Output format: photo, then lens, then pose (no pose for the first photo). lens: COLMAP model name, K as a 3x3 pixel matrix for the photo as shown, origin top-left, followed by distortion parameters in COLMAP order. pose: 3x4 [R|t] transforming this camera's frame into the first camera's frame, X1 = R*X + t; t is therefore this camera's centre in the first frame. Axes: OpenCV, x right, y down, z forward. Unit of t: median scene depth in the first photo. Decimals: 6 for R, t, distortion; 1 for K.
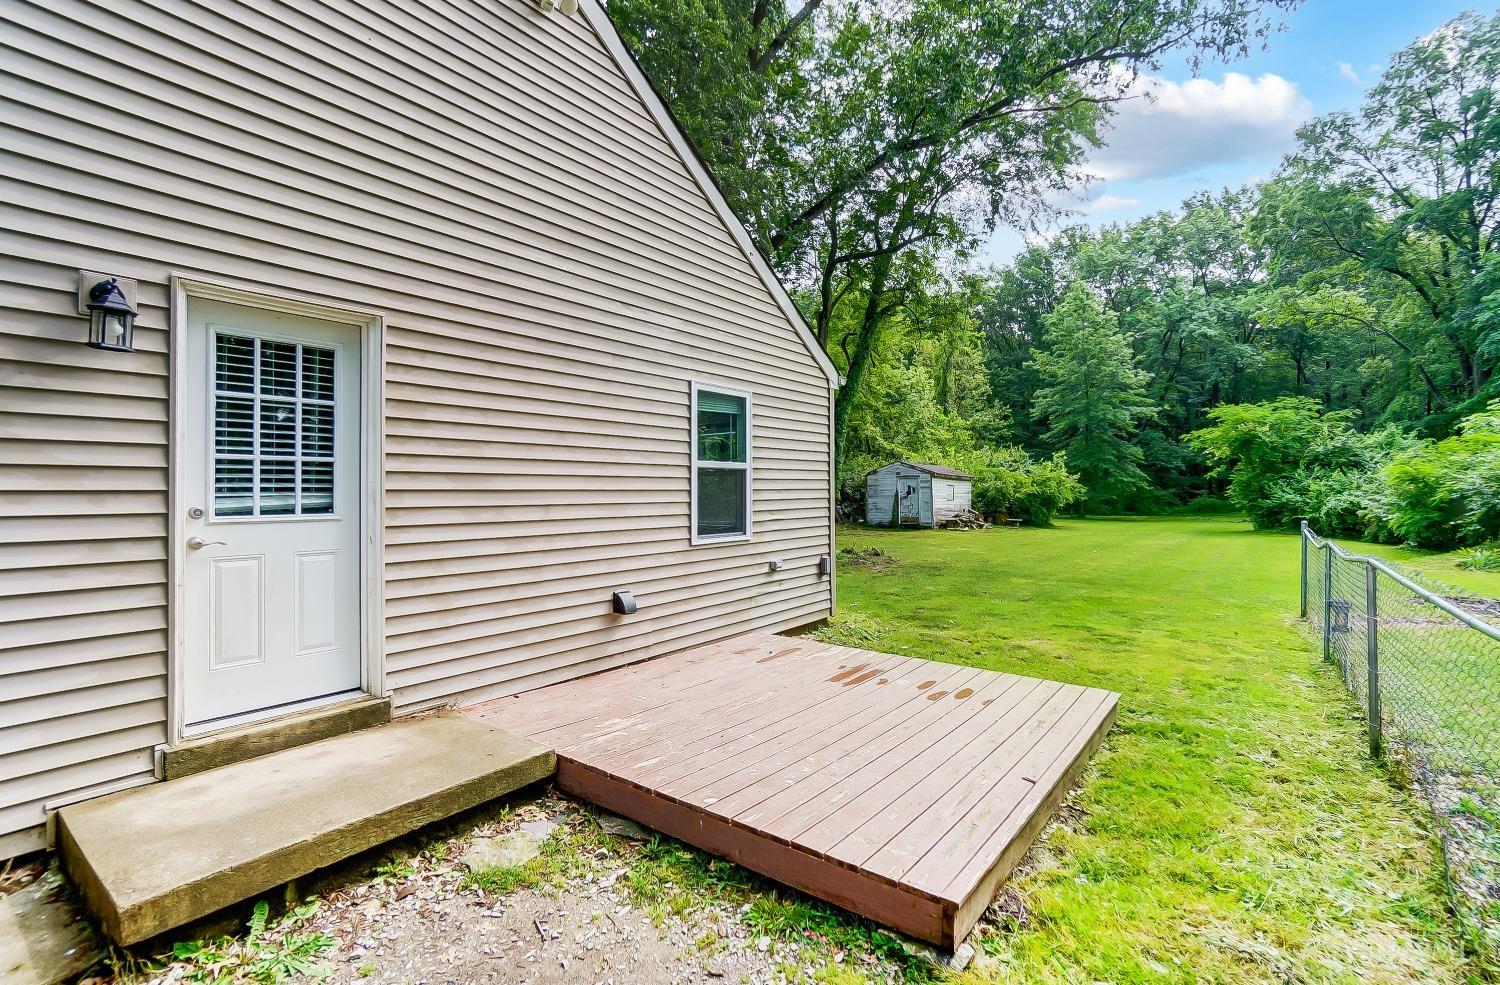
lens RADIAL K [[665.8, 0, 755.0], [0, 665.8, 481.3], [0, 0, 1]] dist [-0.023484, 0.007849]
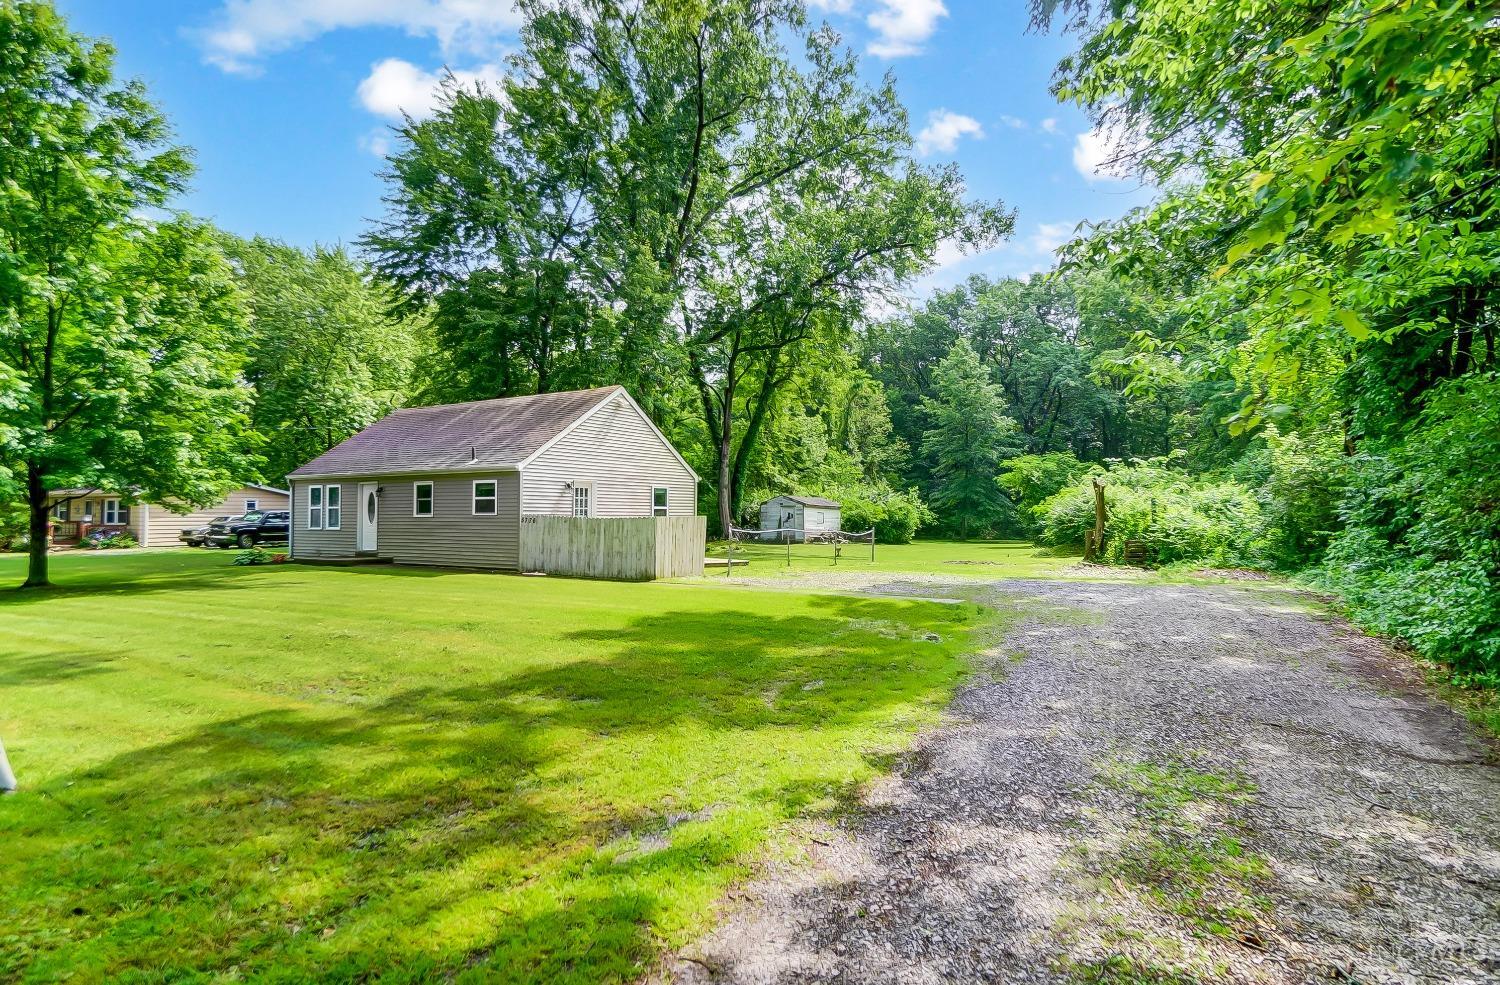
lens RADIAL K [[805.2, 0, 750.0], [0, 805.2, 492.5], [0, 0, 1]] dist [0.000460, 0.000005]
pose [[0.996979, 0.009259, 0.077121, 0.014808], [-0.008024, 0.999835, -0.016306, -0.005793], [-0.077260, 0.015638, 0.996888, -0.528092]]
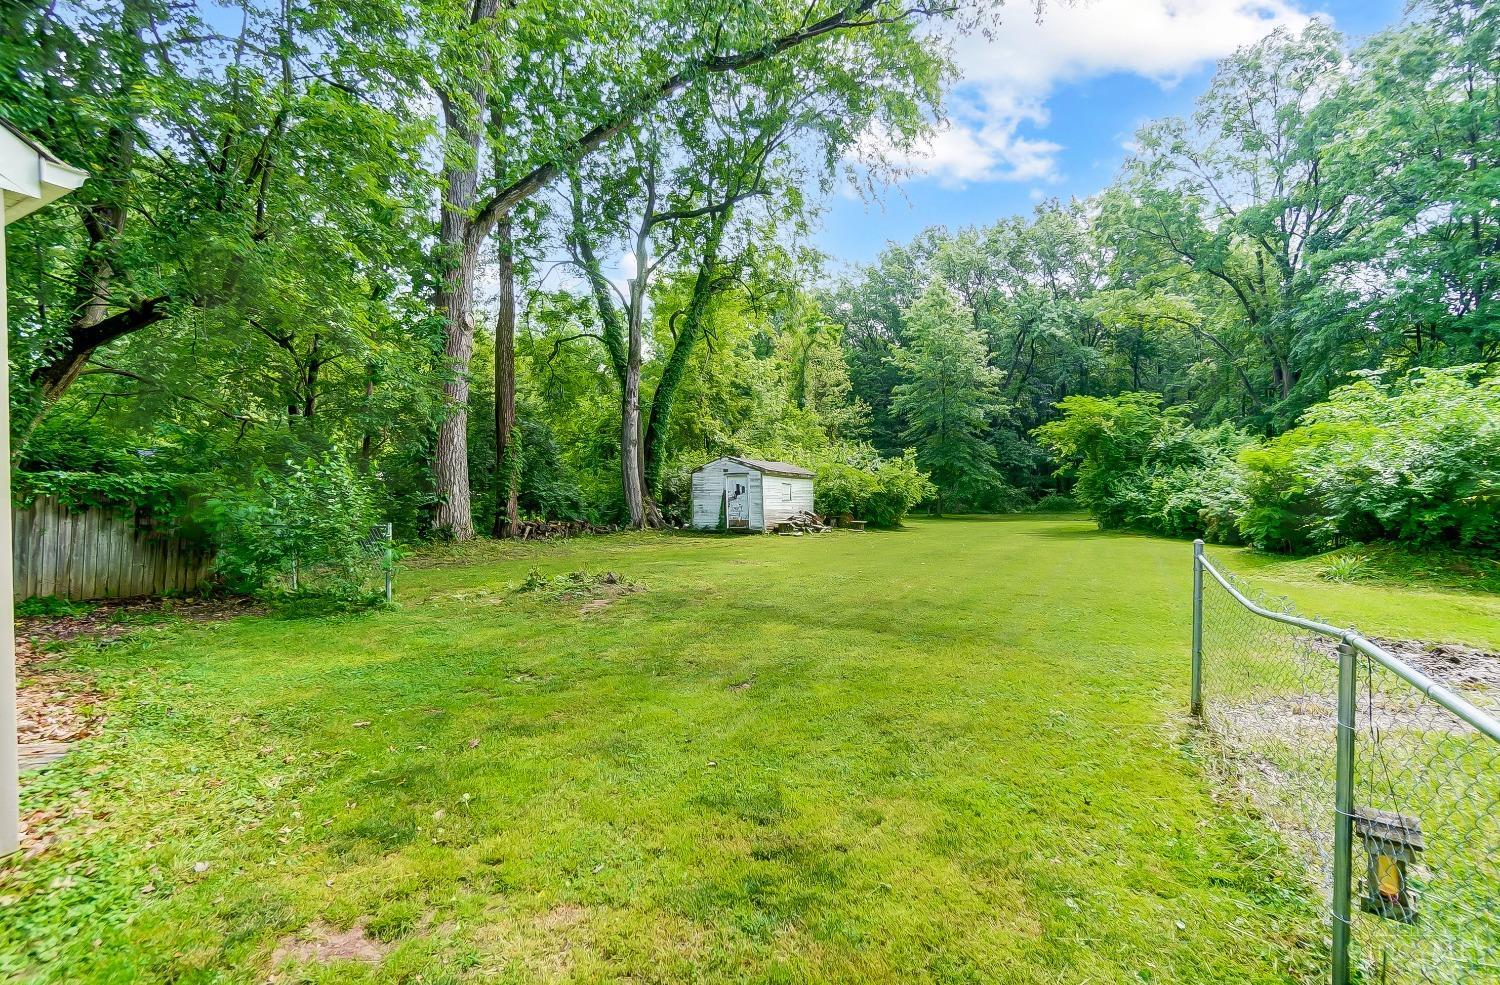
lens RADIAL K [[651.4, 0, 750.0], [0, 651.4, 492.5], [0, 0, 1]] dist [-0.027501, 0.000497]
pose [[0.987528, -0.005615, 0.157344, 0.087796], [0.003055, 0.999859, 0.016508, 0.002313], [-0.157415, -0.015821, 0.987406, 0.122014]]
